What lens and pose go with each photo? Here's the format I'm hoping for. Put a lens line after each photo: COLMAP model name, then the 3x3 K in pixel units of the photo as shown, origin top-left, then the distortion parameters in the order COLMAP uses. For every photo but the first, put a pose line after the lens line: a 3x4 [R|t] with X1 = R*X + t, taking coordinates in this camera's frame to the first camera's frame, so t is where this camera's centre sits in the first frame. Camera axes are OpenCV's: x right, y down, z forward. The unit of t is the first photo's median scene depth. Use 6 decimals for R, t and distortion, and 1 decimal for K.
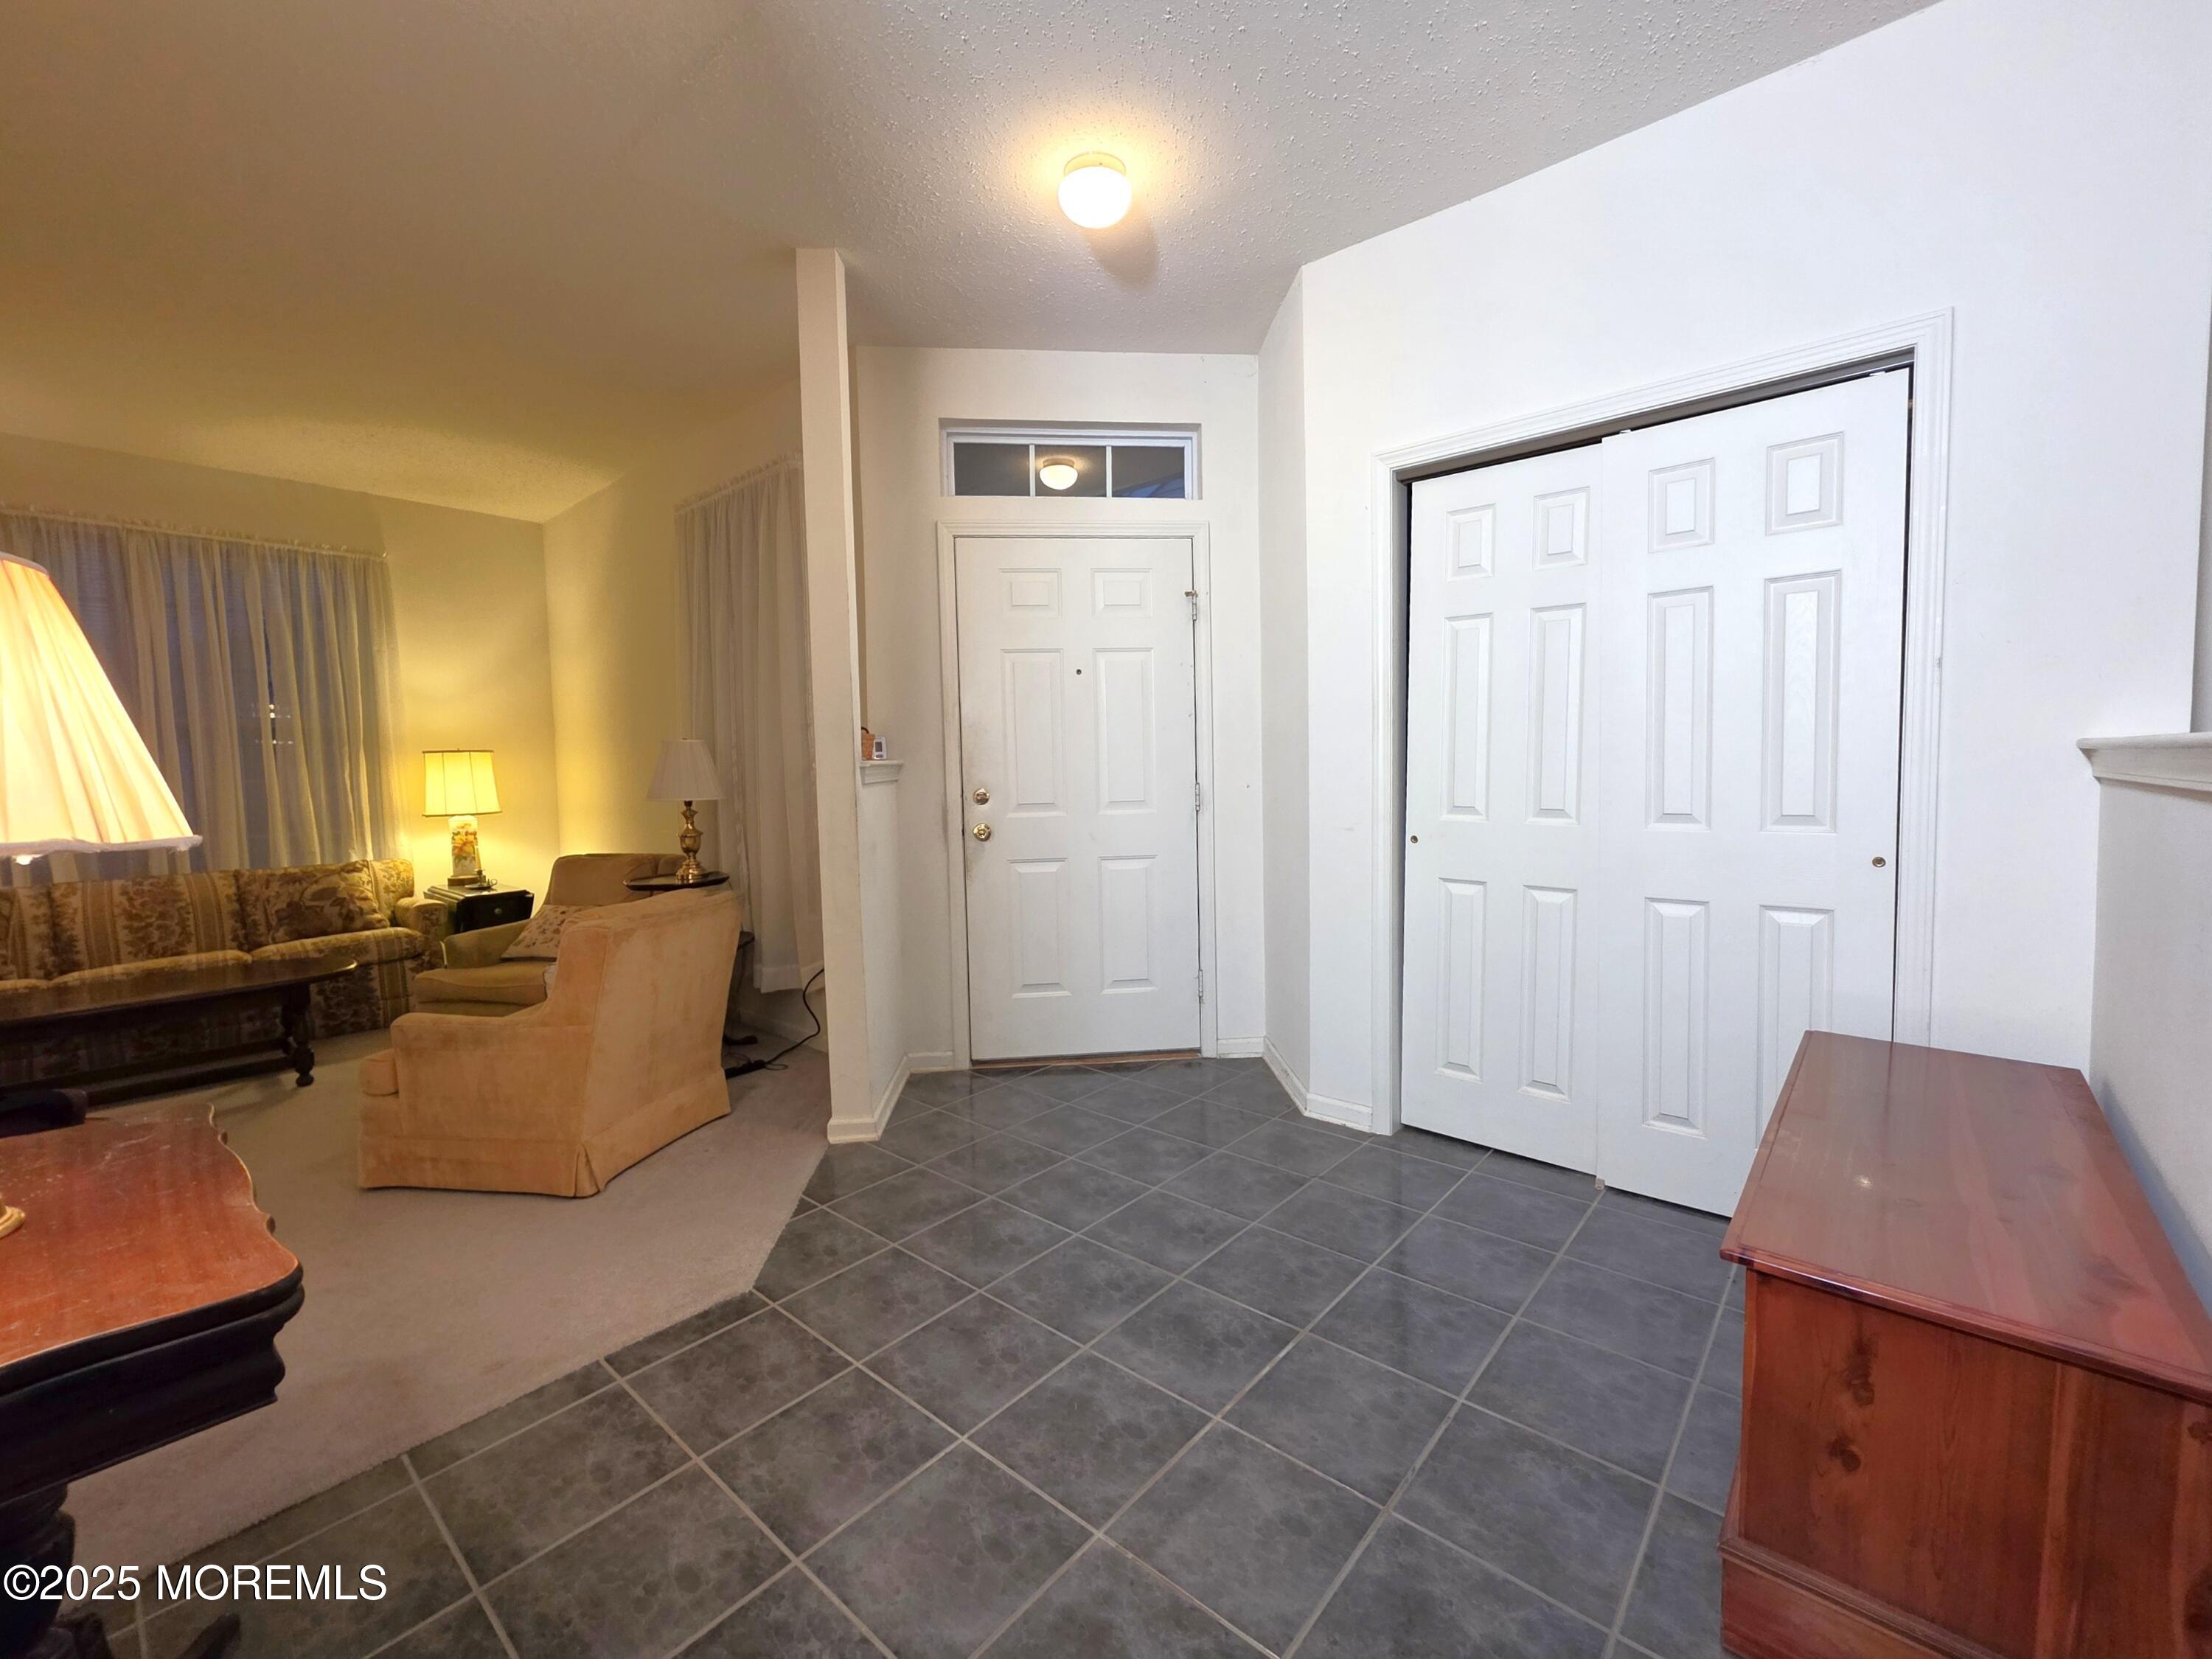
lens RADIAL K [[904.4, 0, 1108.8], [0, 904.4, 829.0], [0, 0, 1]] dist [0.000232, -0.000998]
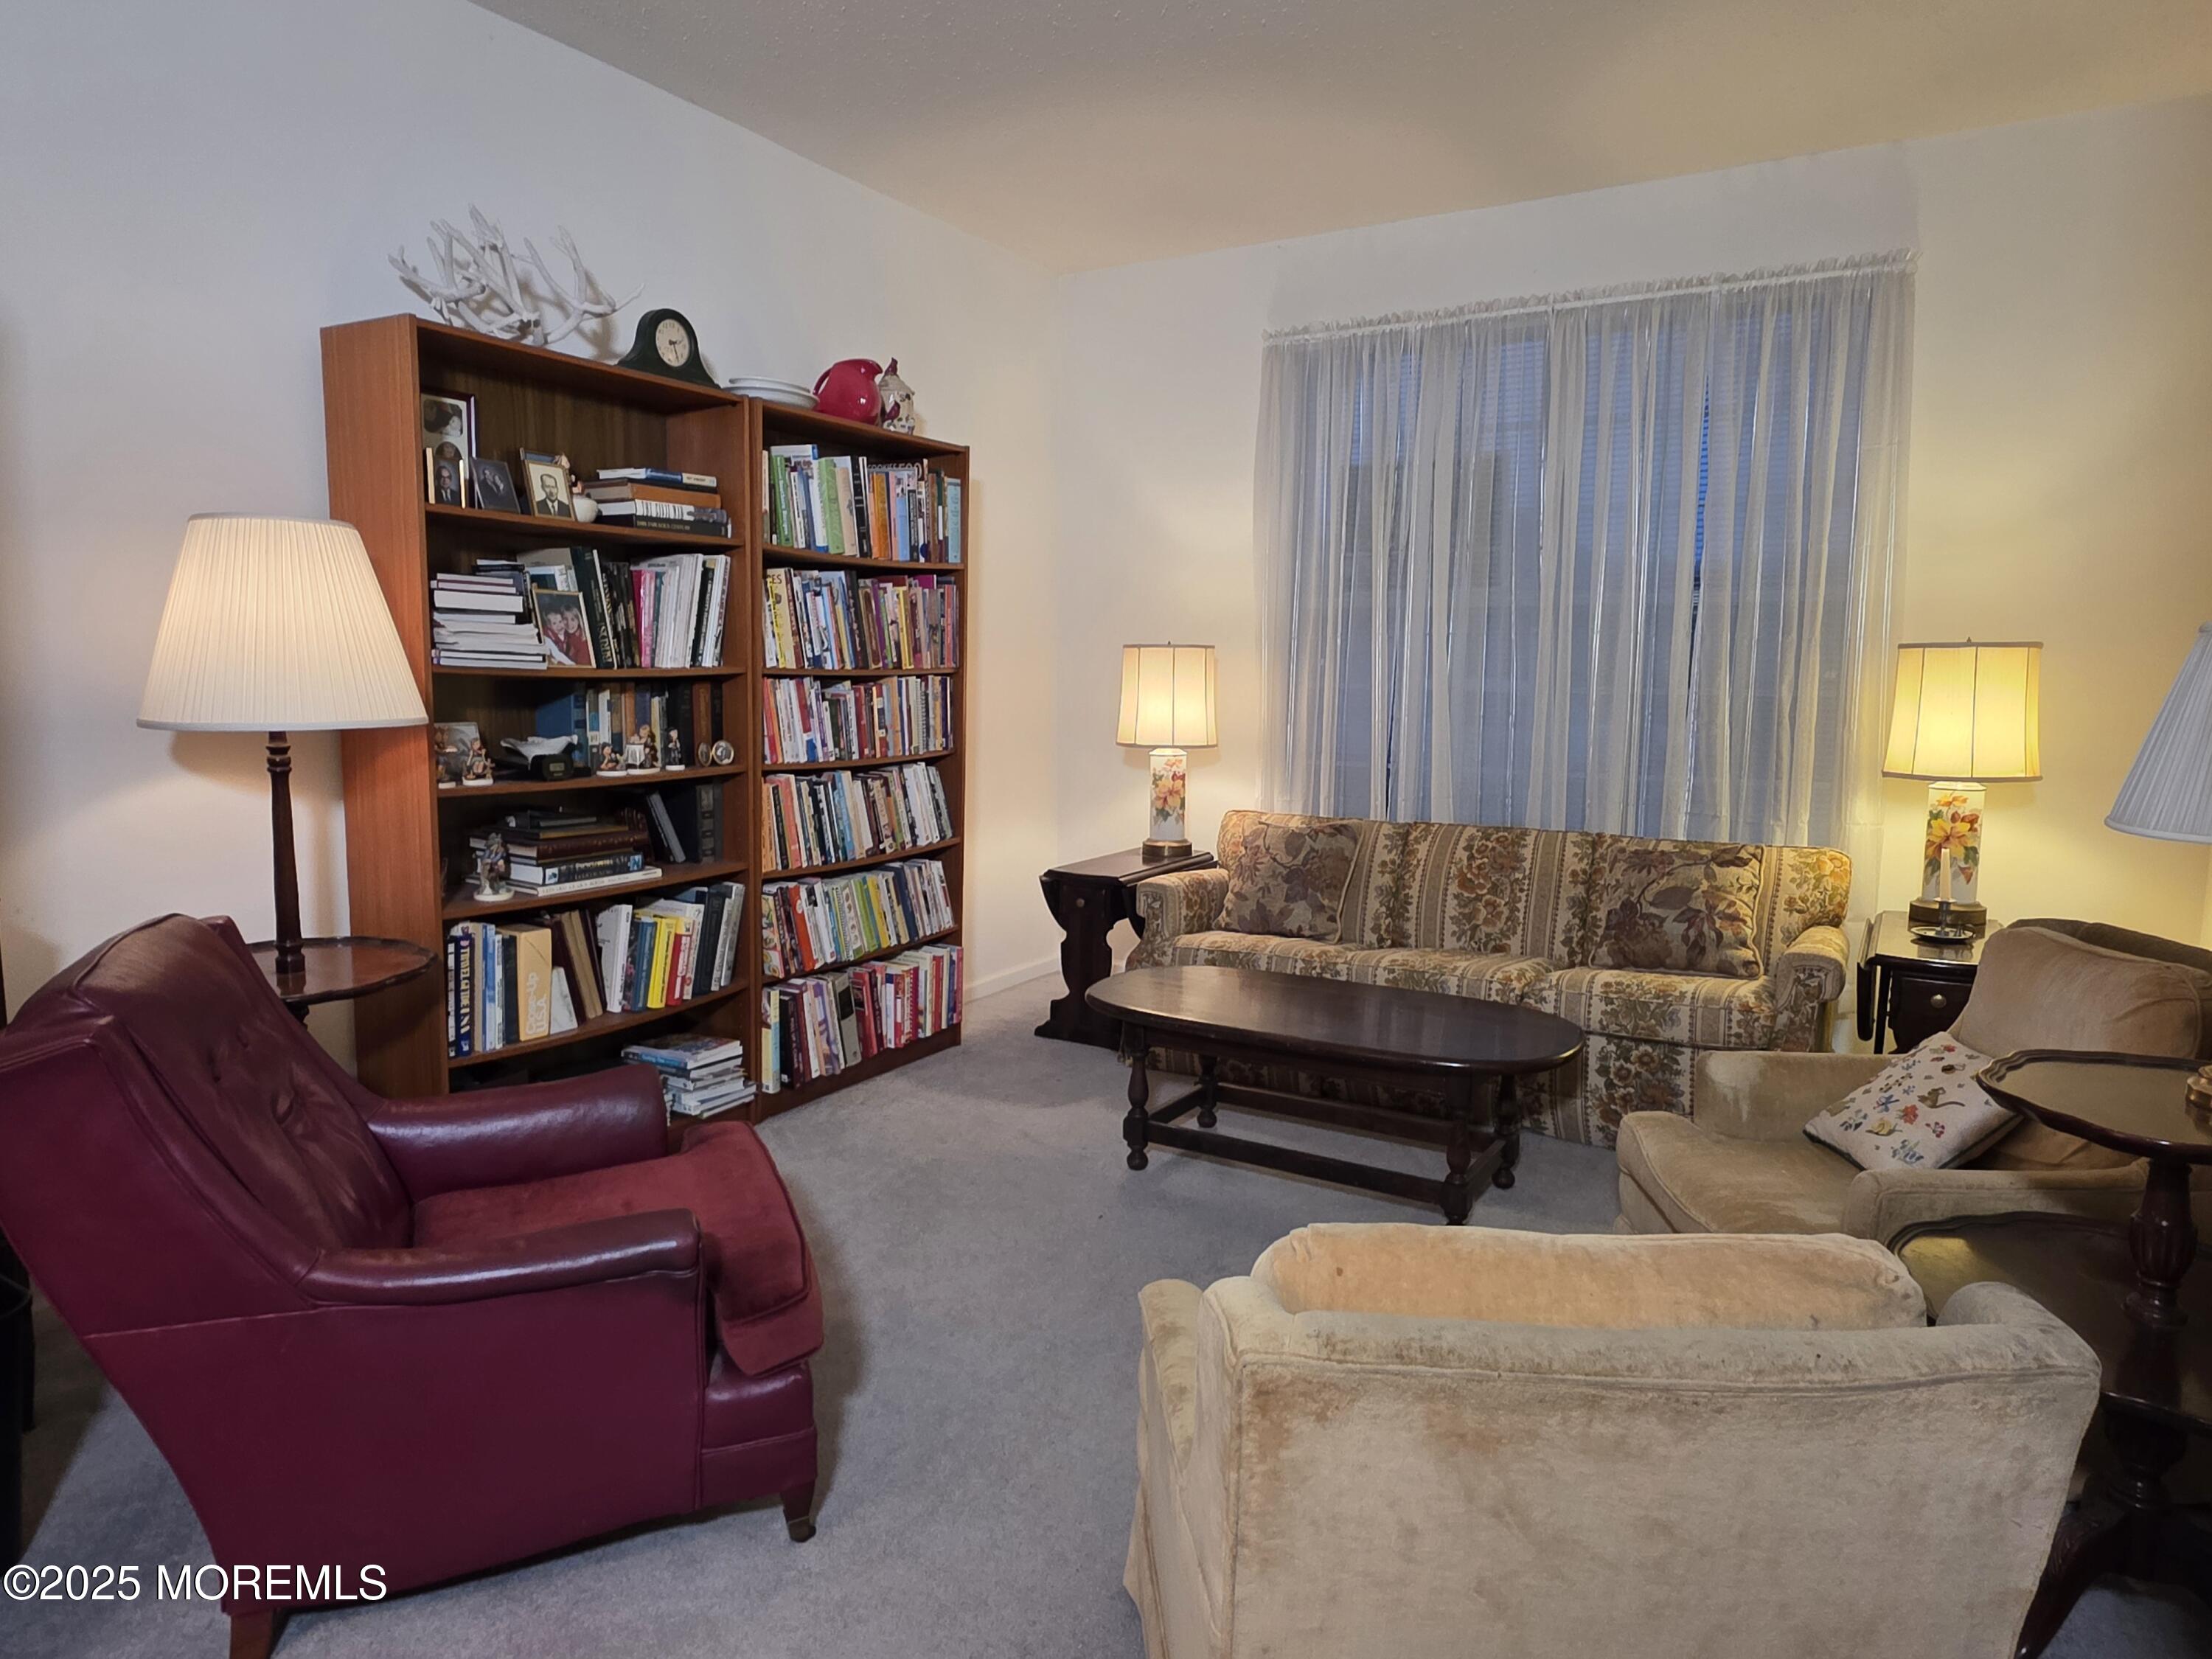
lens RADIAL K [[1352.8, 0, 1107.7], [0, 1352.8, 825.0], [0, 0, 1]] dist [0.000705, 0.000447]
pose [[0.198738, 0.127395, -0.971737, -0.119768], [-0.085860, 0.989966, 0.112225, -0.036253], [0.976284, 0.061130, 0.207682, 0.467350]]
